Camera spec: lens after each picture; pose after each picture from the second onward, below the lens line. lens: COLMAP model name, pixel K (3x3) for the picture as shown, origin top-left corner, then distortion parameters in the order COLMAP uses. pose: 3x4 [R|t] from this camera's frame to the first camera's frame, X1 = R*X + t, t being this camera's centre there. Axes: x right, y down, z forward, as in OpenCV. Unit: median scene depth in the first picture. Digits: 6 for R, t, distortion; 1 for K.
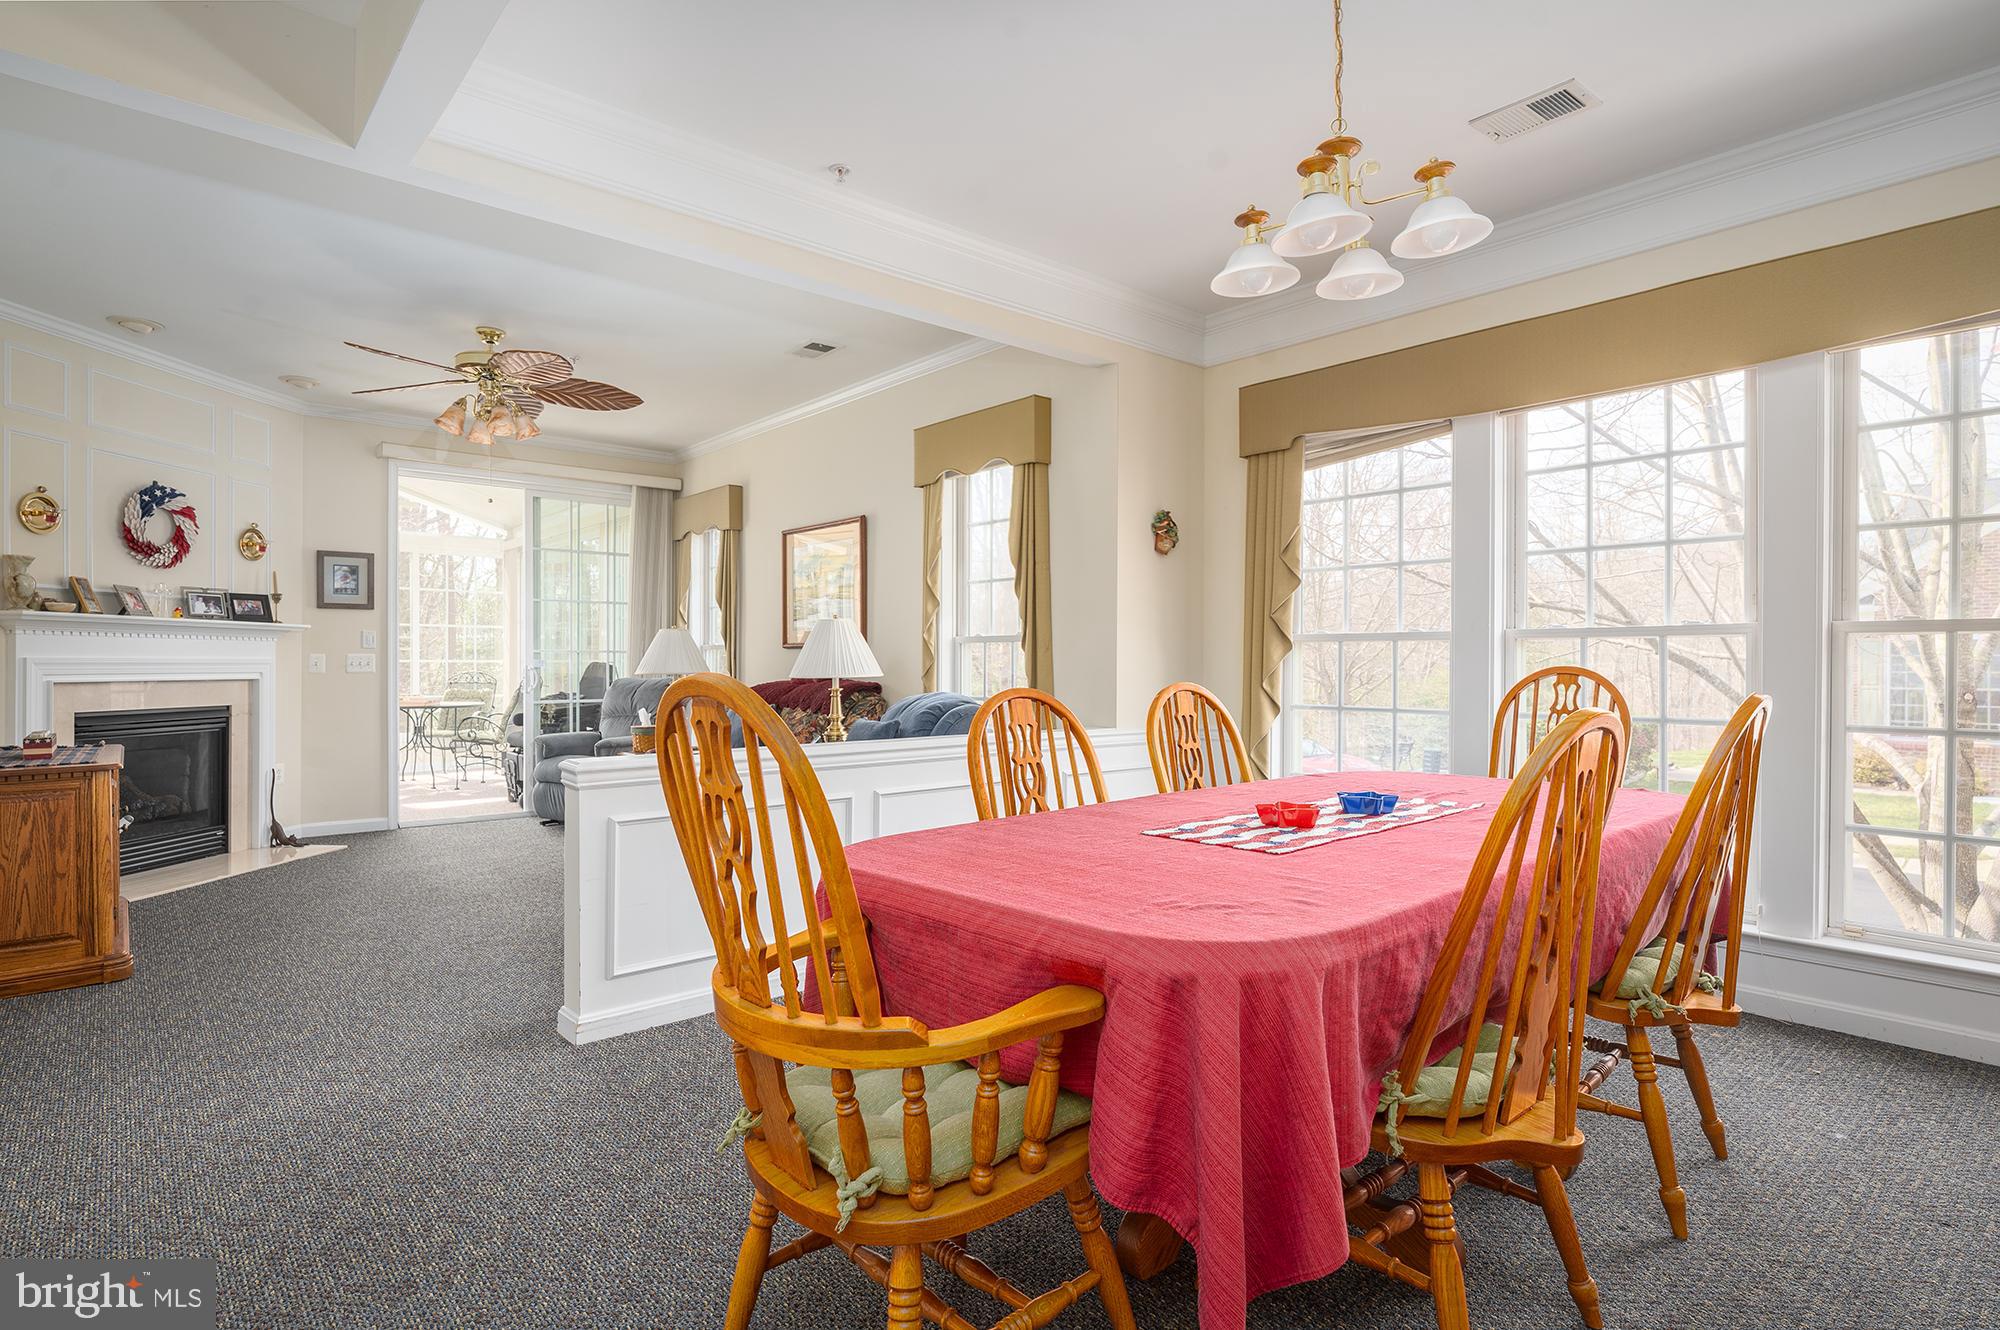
lens RADIAL K [[1027.0, 0, 1000.0], [0, 1027.0, 665.0], [0, 0, 1]] dist [-0.000154, 0.000735]
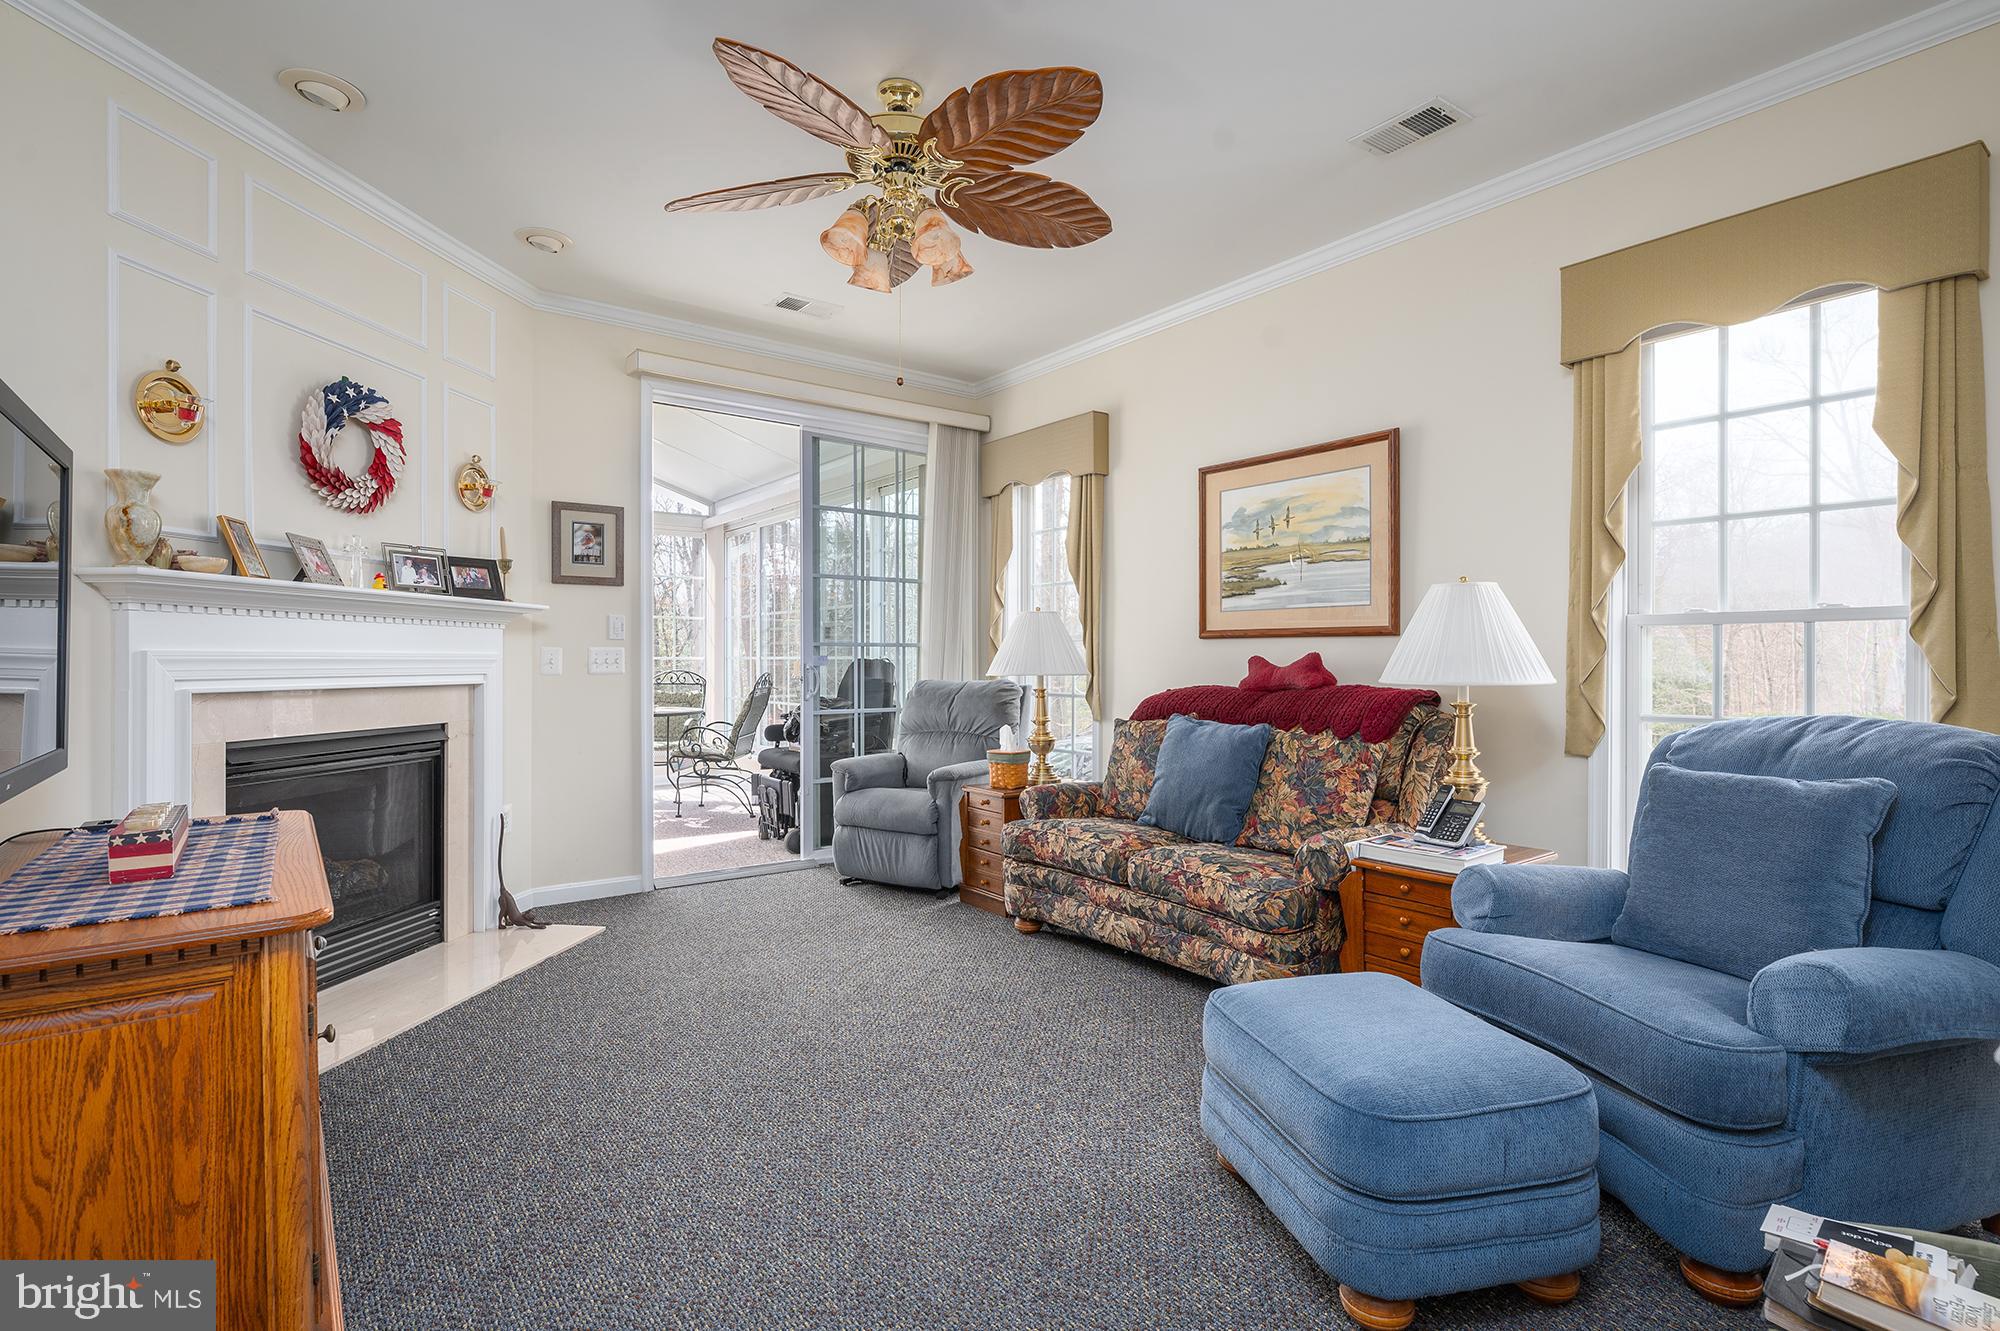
lens RADIAL K [[968.6, 0, 1000.0], [0, 968.6, 665.5], [0, 0, 1]] dist [0.001875, -0.000393]
pose [[0.997995, -0.000078, -0.063286, -0.354840], [0.000284, 0.999995, 0.003237, -0.000438], [0.063285, -0.003248, 0.997990, 0.397479]]
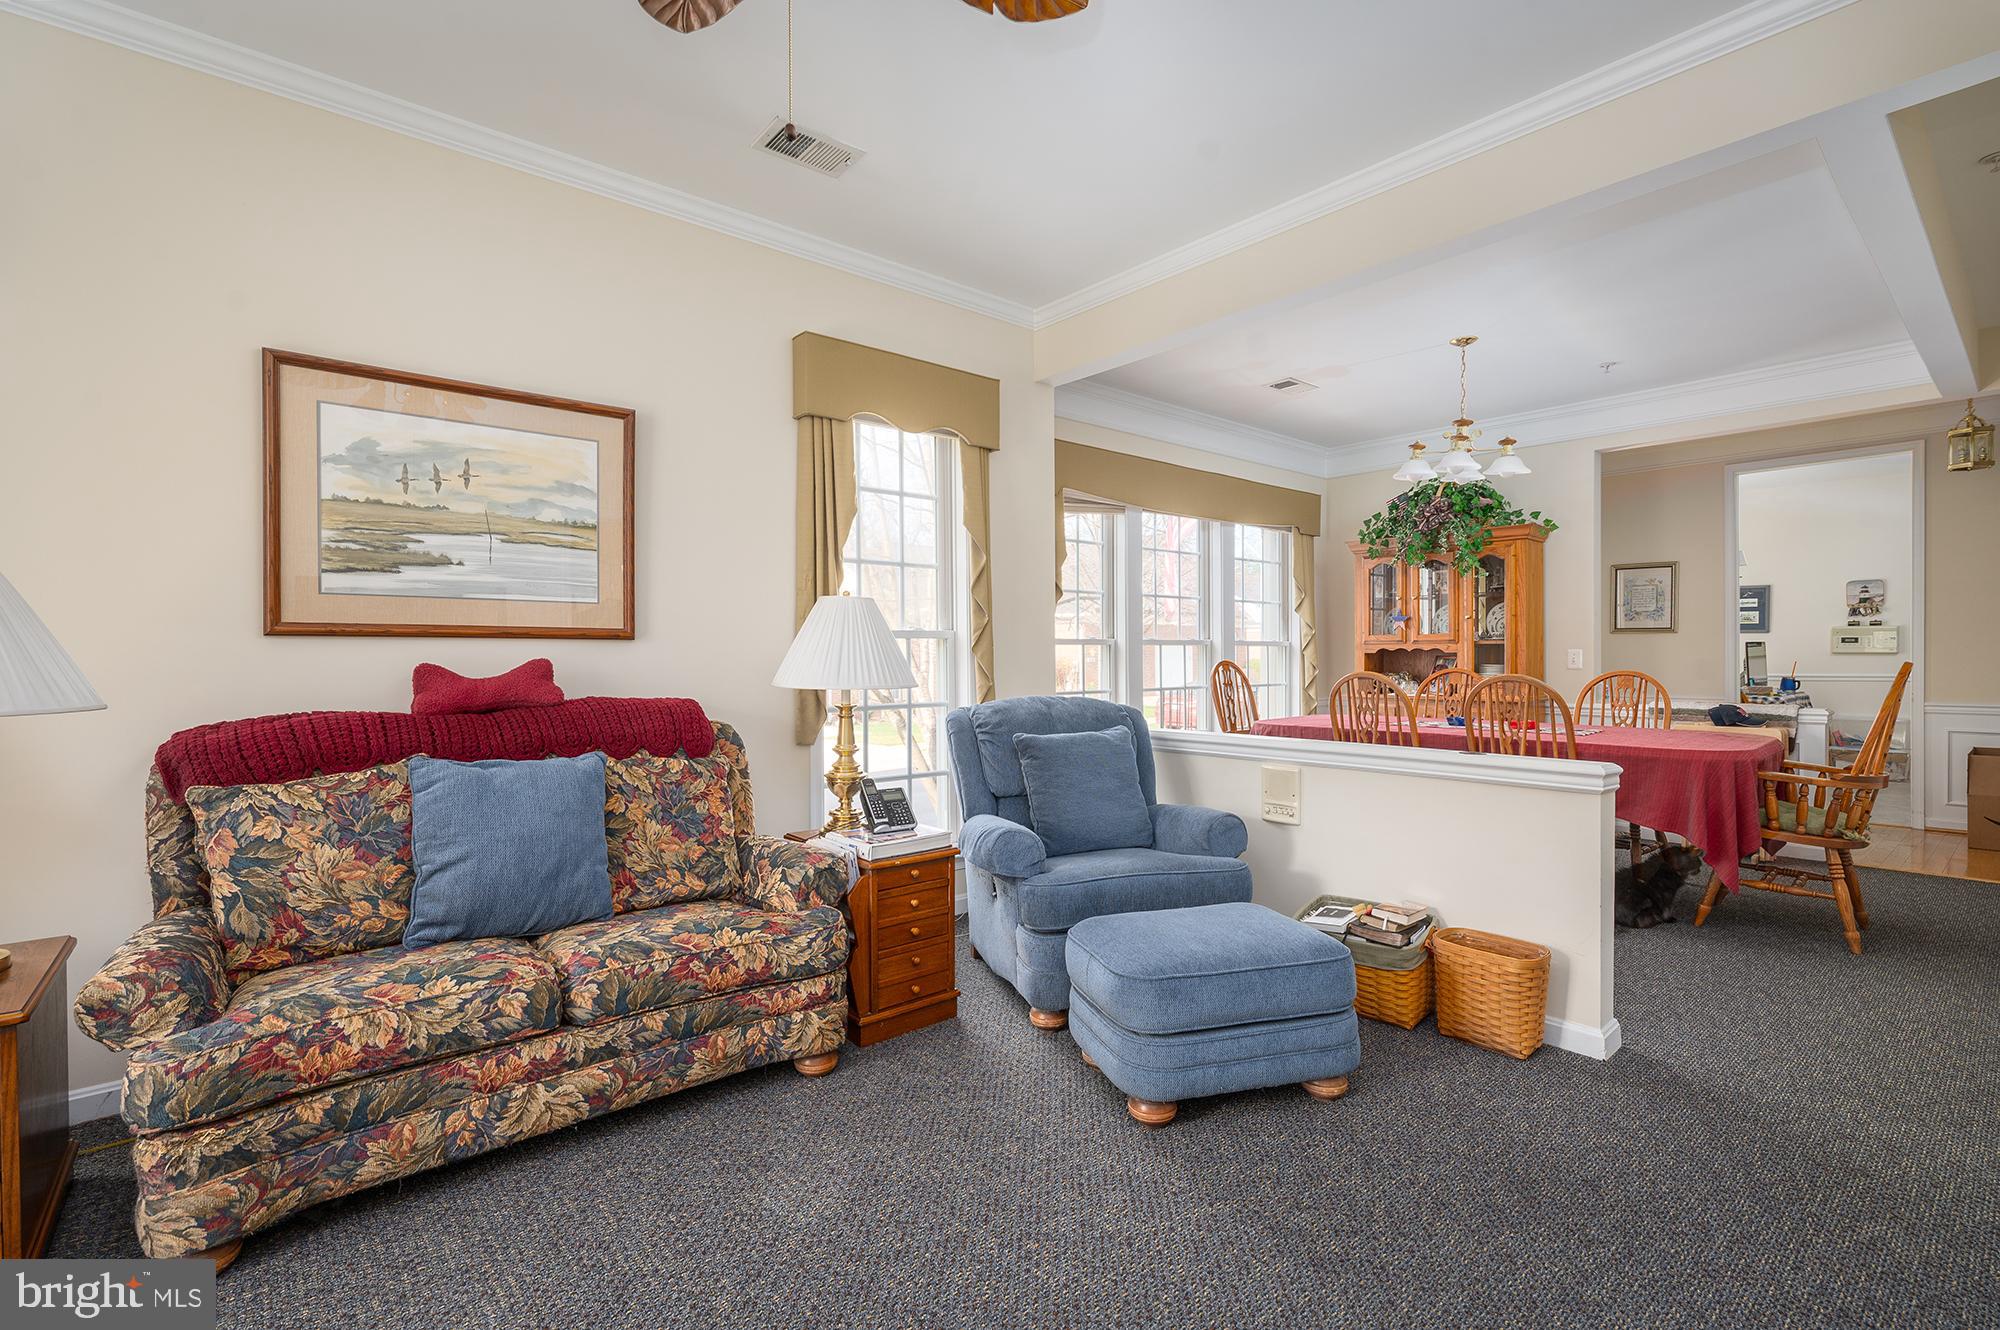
lens RADIAL K [[904.4, 0, 1000.0], [0, 904.4, 665.0], [0, 0, 1]] dist [-0.001960, -0.000318]
pose [[0.006682, -0.009504, 0.999933, -0.666007], [0.007571, 0.999927, 0.009454, -0.006496], [-0.999949, 0.007507, 0.006753, 0.822689]]
